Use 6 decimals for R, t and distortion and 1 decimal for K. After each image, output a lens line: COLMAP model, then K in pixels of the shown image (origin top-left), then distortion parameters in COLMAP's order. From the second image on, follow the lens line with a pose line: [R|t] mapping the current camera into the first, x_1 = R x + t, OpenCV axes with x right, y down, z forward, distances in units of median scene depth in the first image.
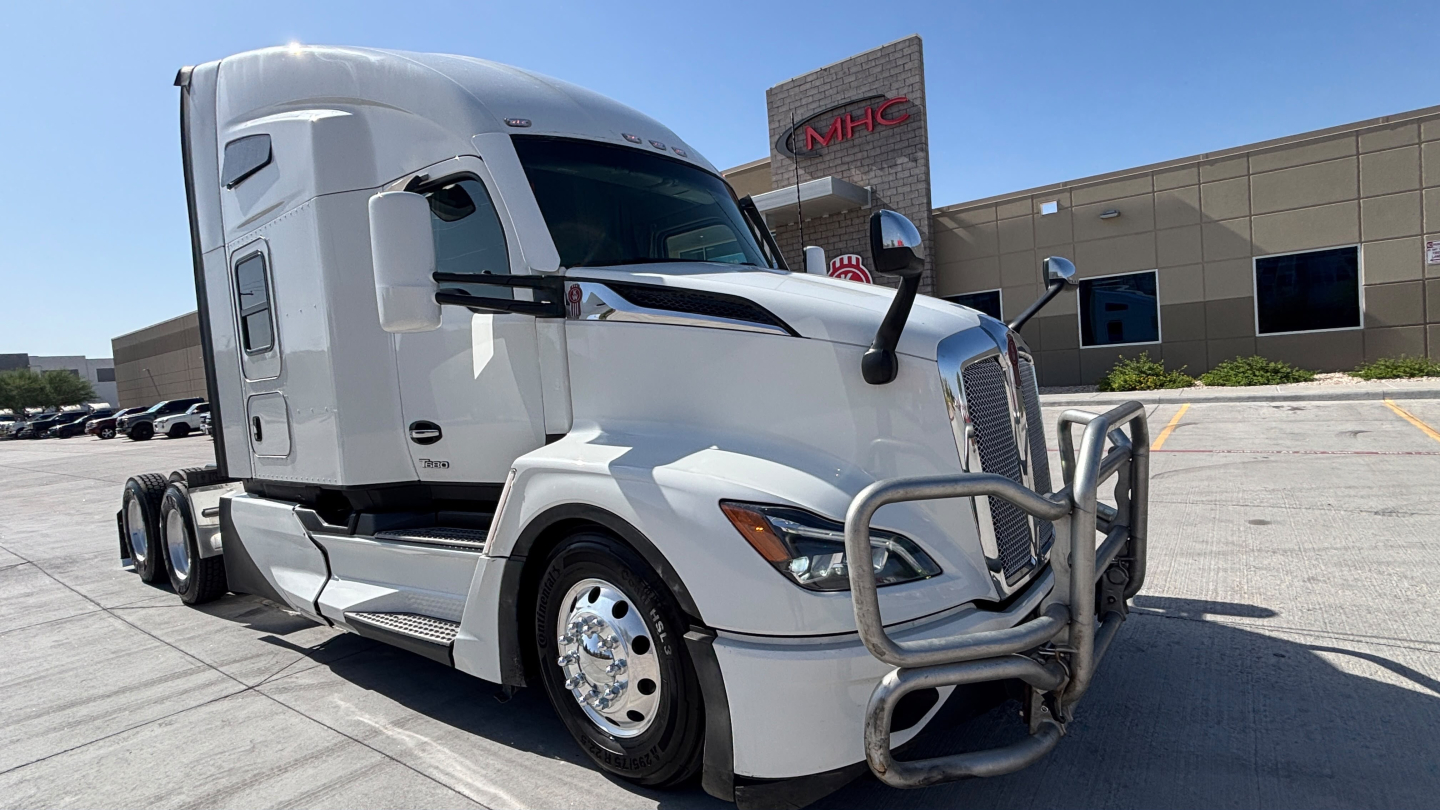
lens RADIAL K [[698.4, 0, 720.0], [0, 698.4, 405.0], [0, 0, 1]] dist [0.000196, -0.000564]
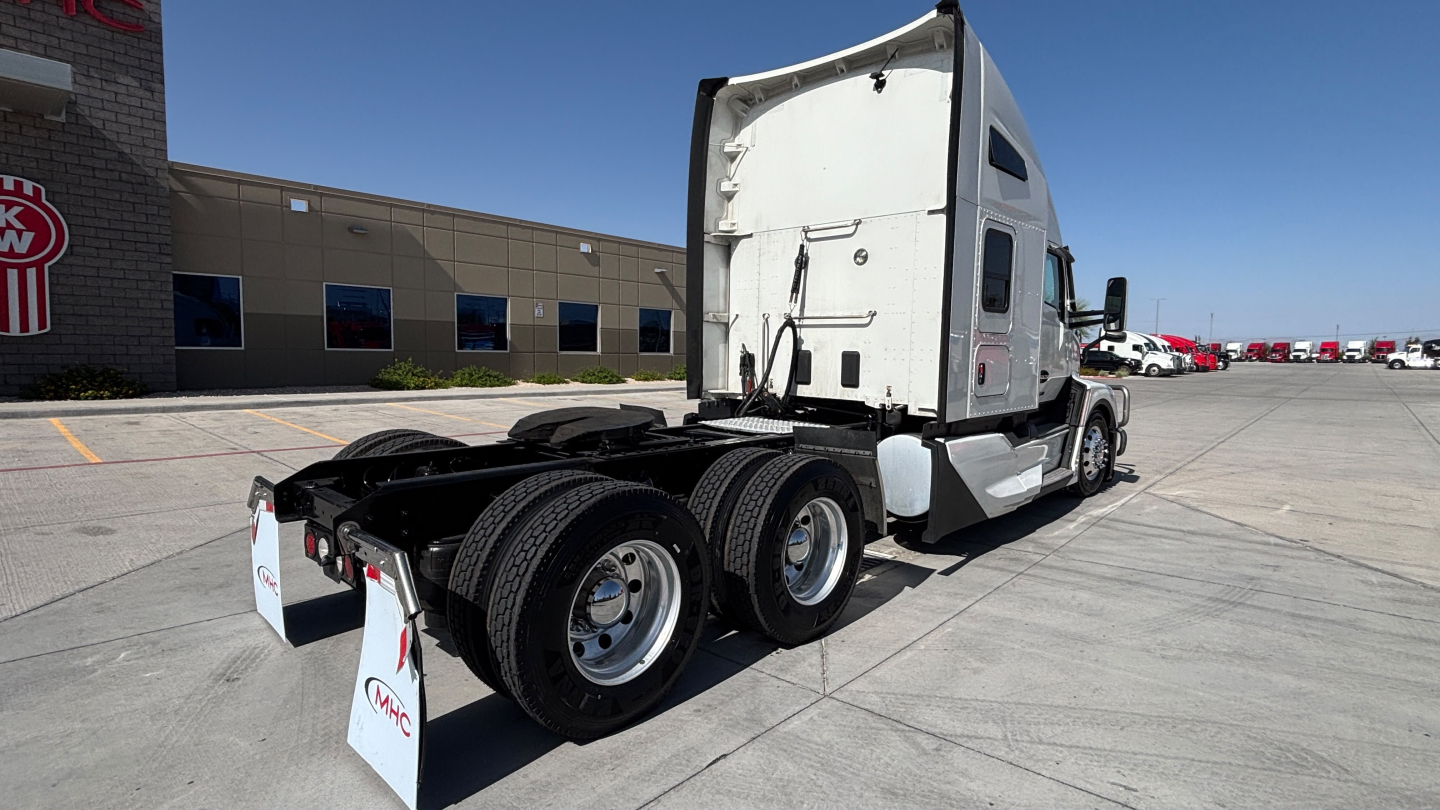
lens RADIAL K [[703.2, 0, 720.0], [0, 703.2, 405.0], [0, 0, 1]] dist [-0.002106, 0.000655]
pose [[0.089440, 0.001017, 0.995992, -0.552164], [0.027275, 0.999622, -0.003470, 0.023373], [-0.995619, 0.027476, 0.089379, 0.393191]]
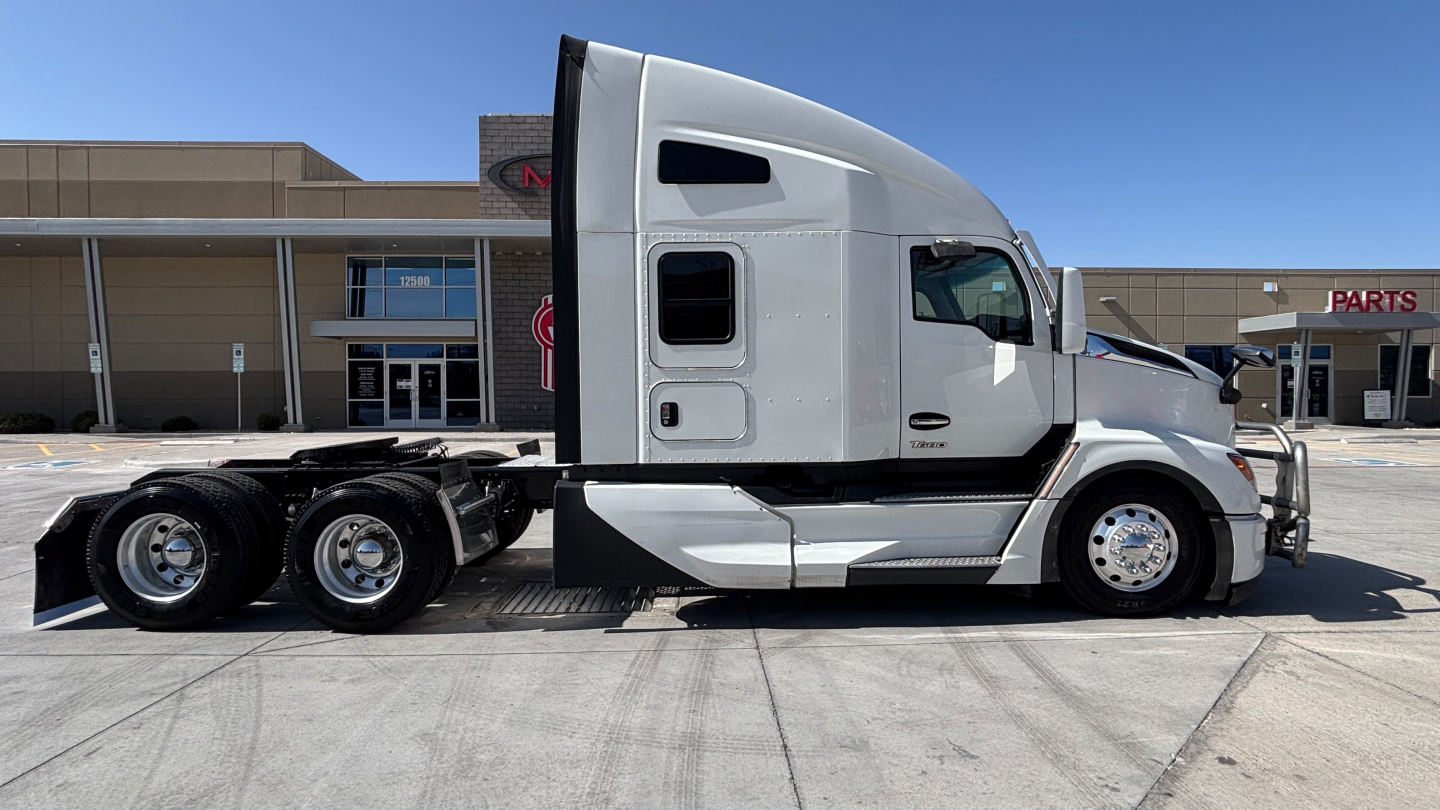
lens RADIAL K [[698.4, 0, 720.0], [0, 698.4, 405.0], [0, 0, 1]] dist [0.000196, -0.000564]
pose [[0.779846, 0.066469, 0.622433, -0.367898], [-0.028347, 0.997076, -0.070961, 0.026867], [-0.625330, 0.037694, 0.779450, 0.044181]]
